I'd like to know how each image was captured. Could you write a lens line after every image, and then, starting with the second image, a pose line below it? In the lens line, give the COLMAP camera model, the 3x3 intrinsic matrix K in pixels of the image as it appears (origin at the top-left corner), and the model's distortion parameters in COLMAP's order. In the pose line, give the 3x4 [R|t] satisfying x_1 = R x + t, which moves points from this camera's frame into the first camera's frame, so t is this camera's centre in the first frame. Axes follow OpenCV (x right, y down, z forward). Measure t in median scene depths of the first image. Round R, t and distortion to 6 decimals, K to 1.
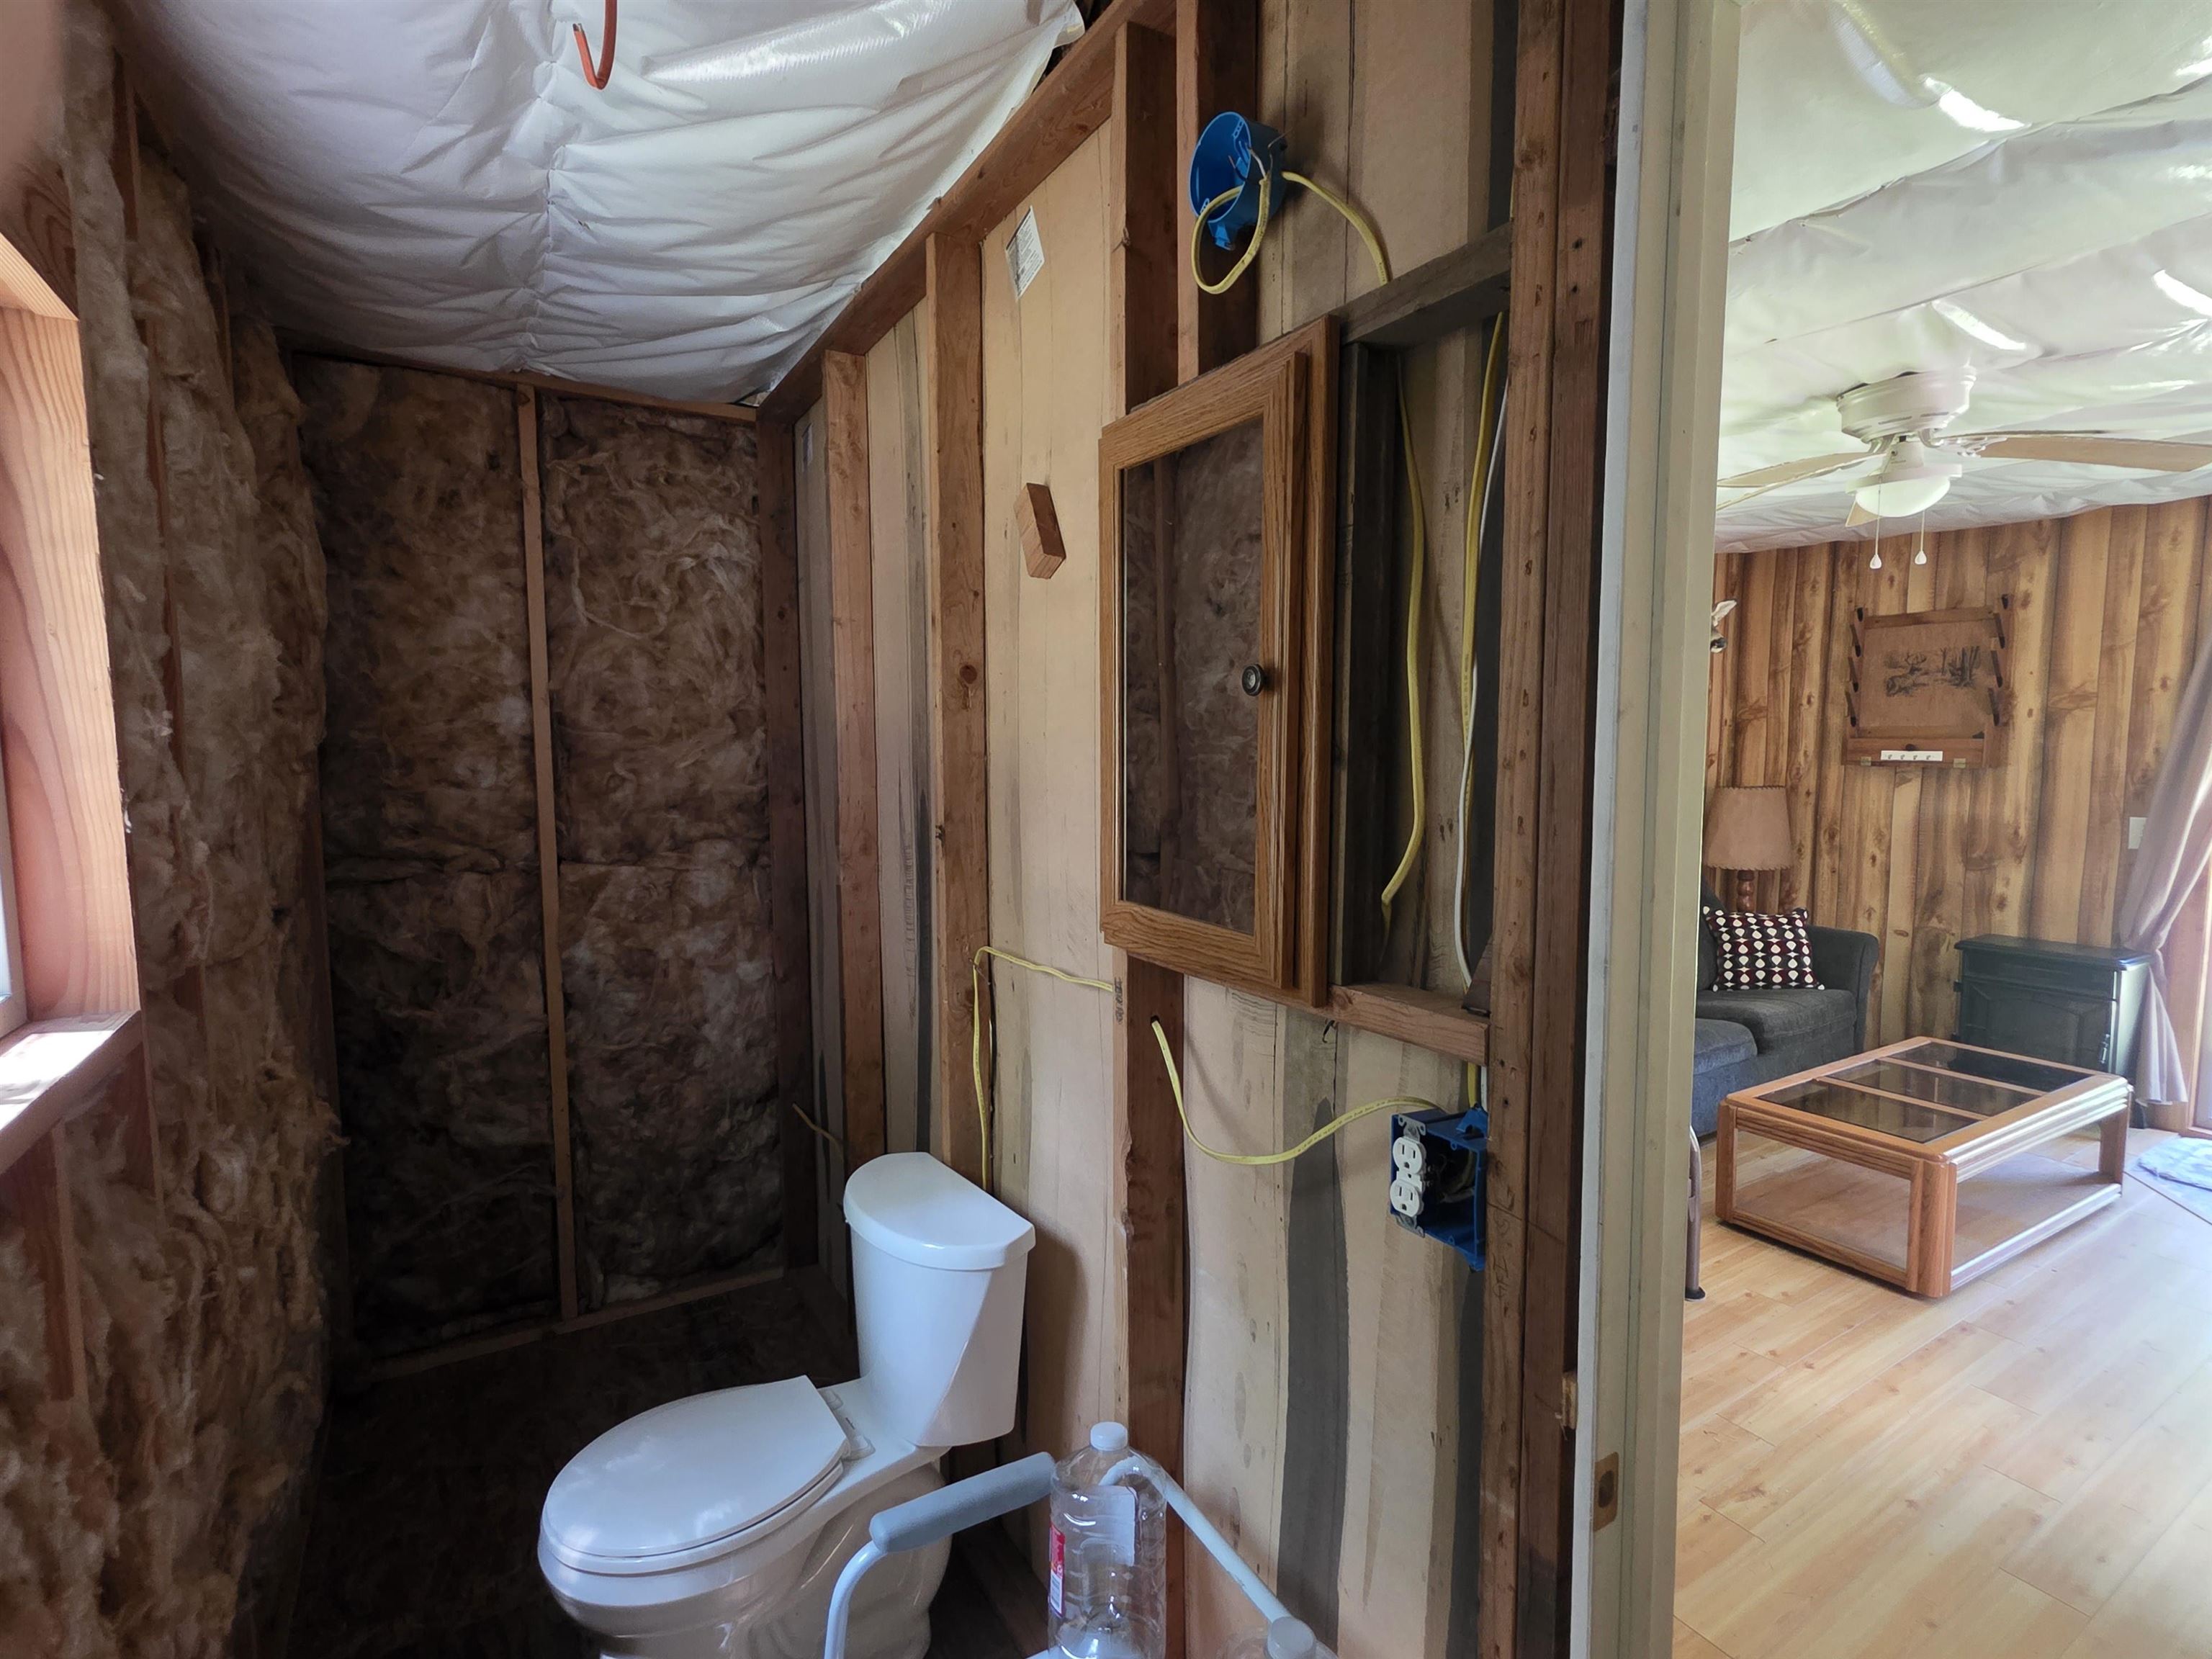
lens RADIAL K [[1032.8, 0, 1105.4], [0, 1032.8, 832.2], [0, 0, 1]] dist [-0.004077, 0.001163]
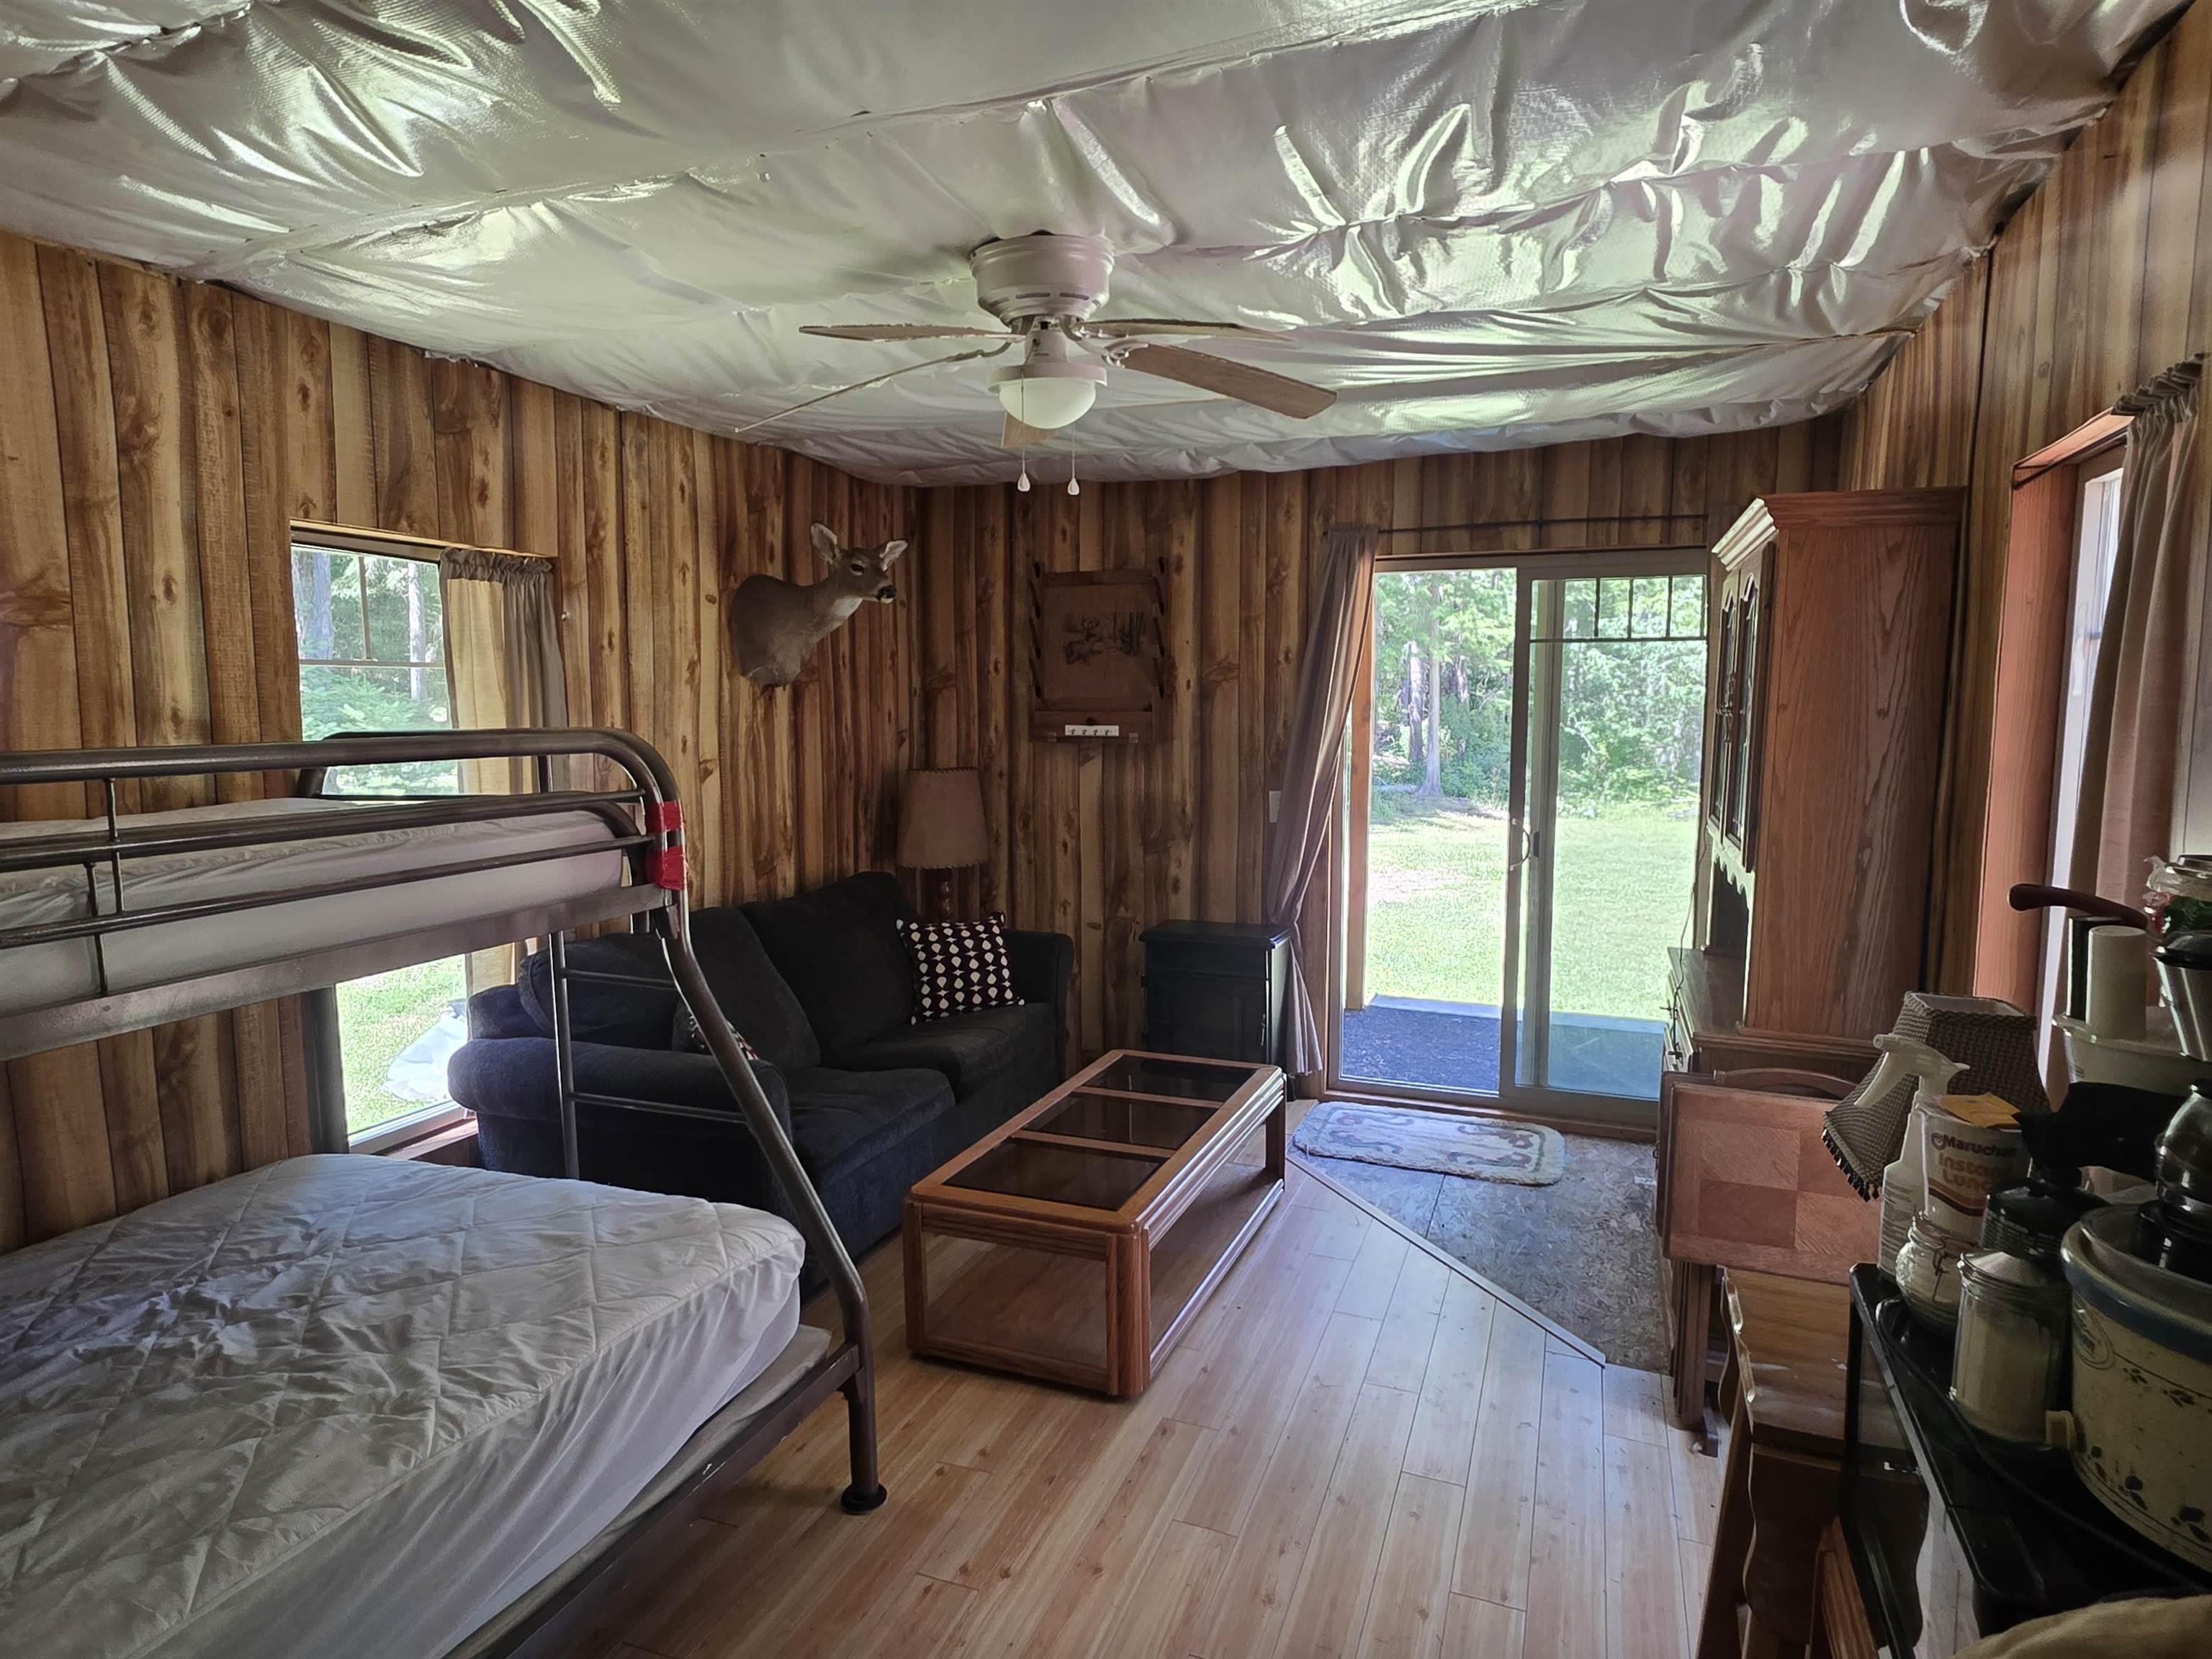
lens RADIAL K [[1196.2, 0, 1119.0], [0, 1196.2, 844.6], [0, 0, 1]] dist [-0.043824, 0.000046]
pose [[0.784059, -0.067058, 0.617054, 0.172181], [0.052951, 0.997749, 0.041148, -0.018952], [-0.618424, 0.000411, 0.785844, 0.189473]]
